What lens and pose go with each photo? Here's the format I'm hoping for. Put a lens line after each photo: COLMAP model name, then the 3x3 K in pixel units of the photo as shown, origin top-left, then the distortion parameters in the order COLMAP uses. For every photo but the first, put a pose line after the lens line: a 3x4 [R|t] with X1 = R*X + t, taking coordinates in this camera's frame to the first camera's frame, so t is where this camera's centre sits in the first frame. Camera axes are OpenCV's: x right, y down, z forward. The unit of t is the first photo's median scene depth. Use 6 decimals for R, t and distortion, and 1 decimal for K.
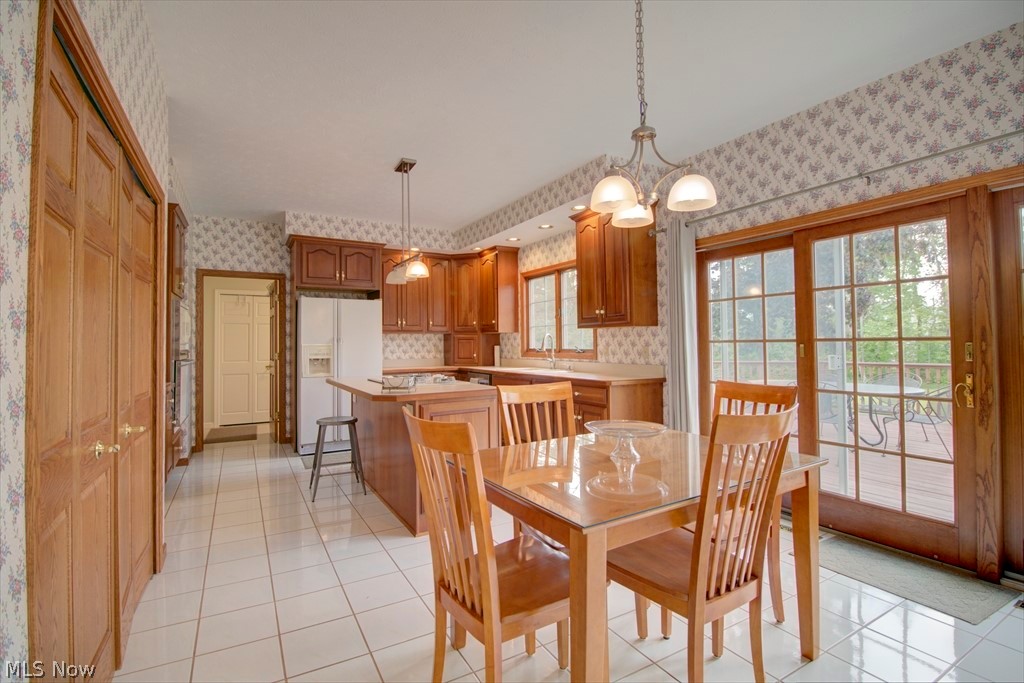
lens RADIAL K [[472.8, 0, 516.0], [0, 472.8, 334.0], [0, 0, 1]] dist [-0.006263, -0.008535]
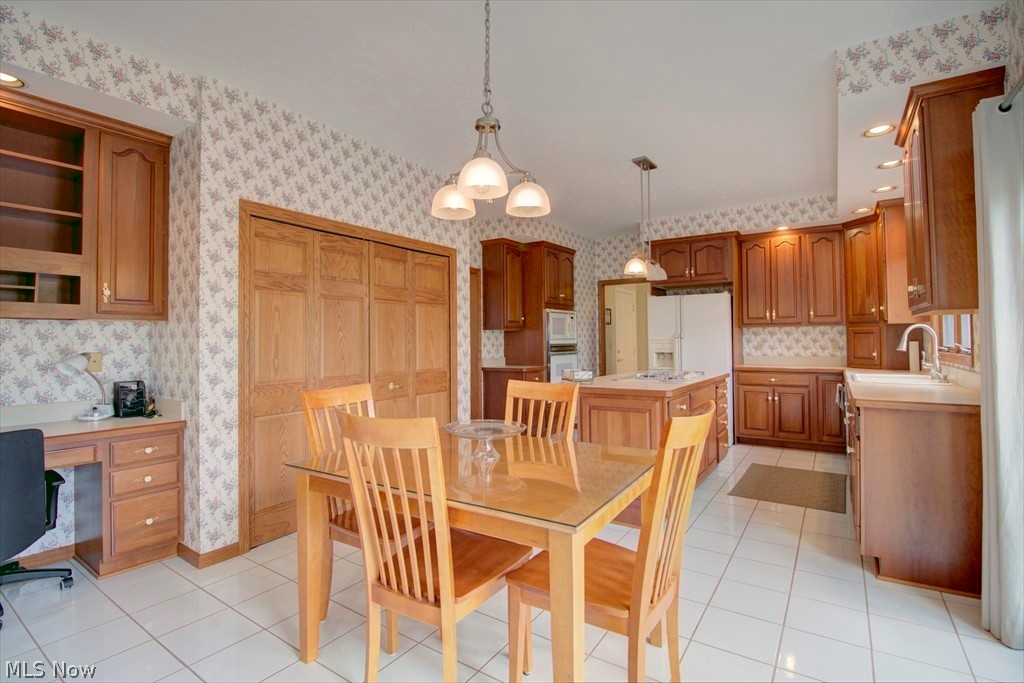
lens RADIAL K [[472.8, 0, 522.4], [0, 472.8, 335.0], [0, 0, 1]] dist [-0.006263, -0.008535]
pose [[0.449343, -0.007363, -0.893329, 0.386190], [0.021346, 0.999769, 0.002497, 0.002114], [0.893104, -0.020191, 0.449396, 0.223042]]
